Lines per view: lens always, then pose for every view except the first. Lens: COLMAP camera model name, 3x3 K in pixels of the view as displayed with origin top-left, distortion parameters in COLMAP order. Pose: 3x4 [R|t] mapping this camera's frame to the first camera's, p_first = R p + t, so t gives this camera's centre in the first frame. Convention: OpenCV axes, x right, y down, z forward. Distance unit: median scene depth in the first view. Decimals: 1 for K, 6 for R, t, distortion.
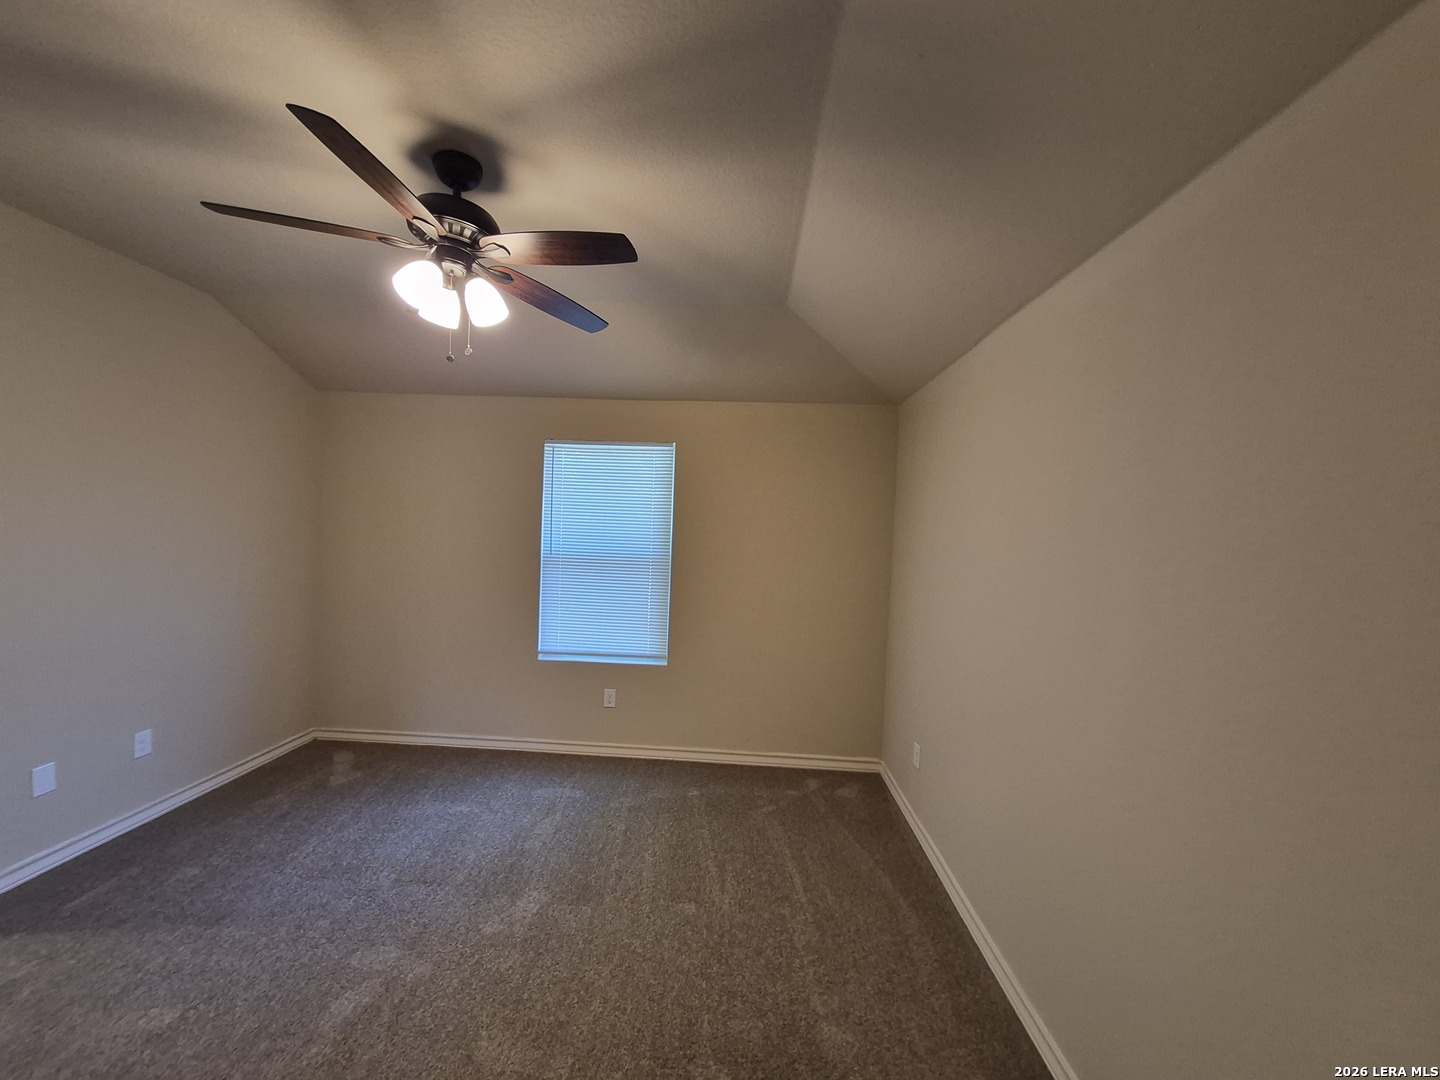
lens RADIAL K [[565.0, 0, 712.1], [0, 565.0, 530.1], [0, 0, 1]] dist [0.006583, -0.000724]
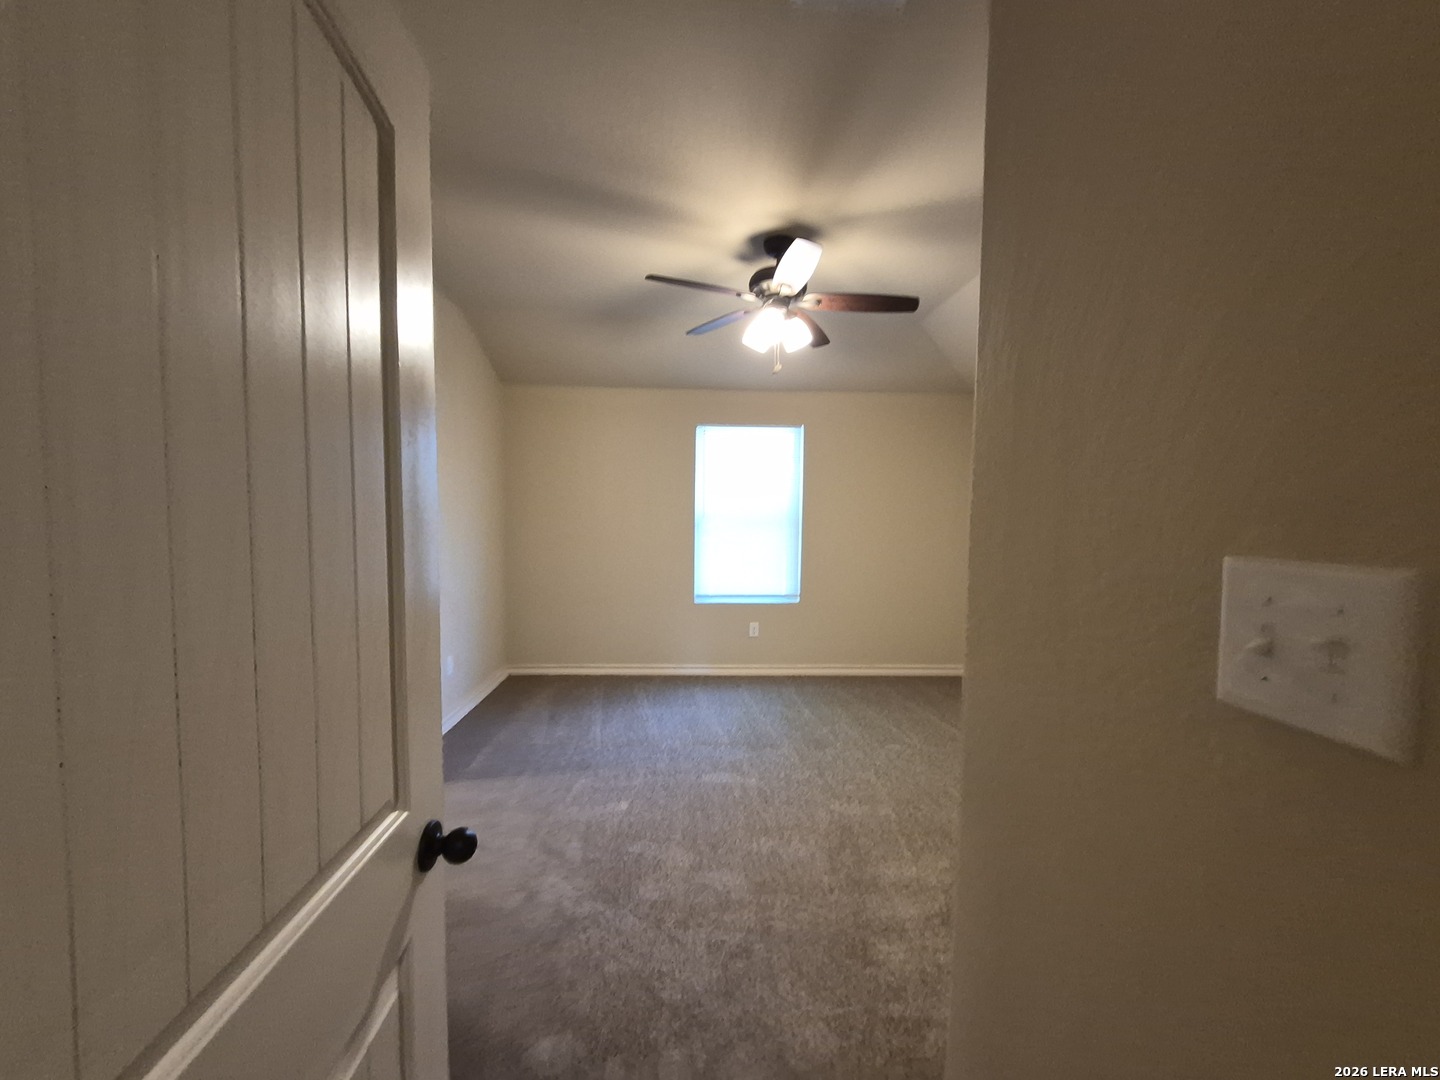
lens RADIAL K [[565.0, 0, 713.4], [0, 565.0, 528.8], [0, 0, 1]] dist [0.006583, -0.000724]
pose [[0.996024, -0.027104, 0.084862, -0.414719], [0.023860, 0.998954, 0.039012, 0.023611], [-0.085831, -0.036832, 0.995629, -0.266341]]
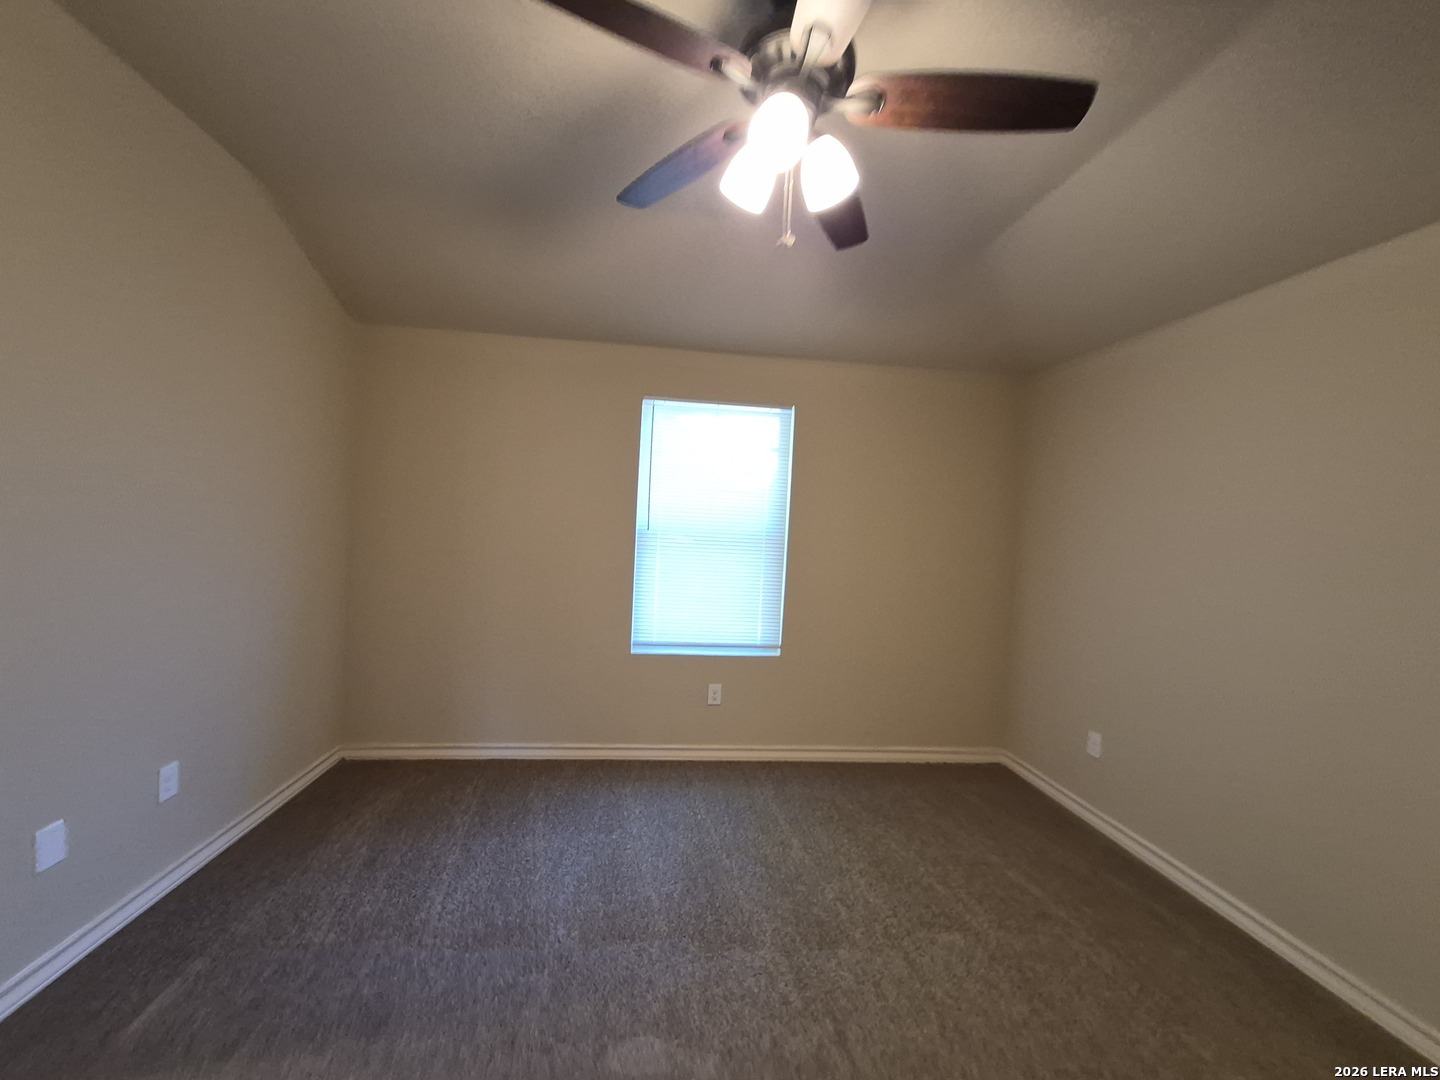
lens RADIAL K [[565.0, 0, 715.5], [0, 565.0, 526.6], [0, 0, 1]] dist [0.006583, -0.000724]
pose [[0.987013, 0.011263, 0.160246, -0.361146], [-0.013233, 0.999849, 0.011231, 0.029139], [-0.160096, -0.013205, 0.987013, 0.150725]]
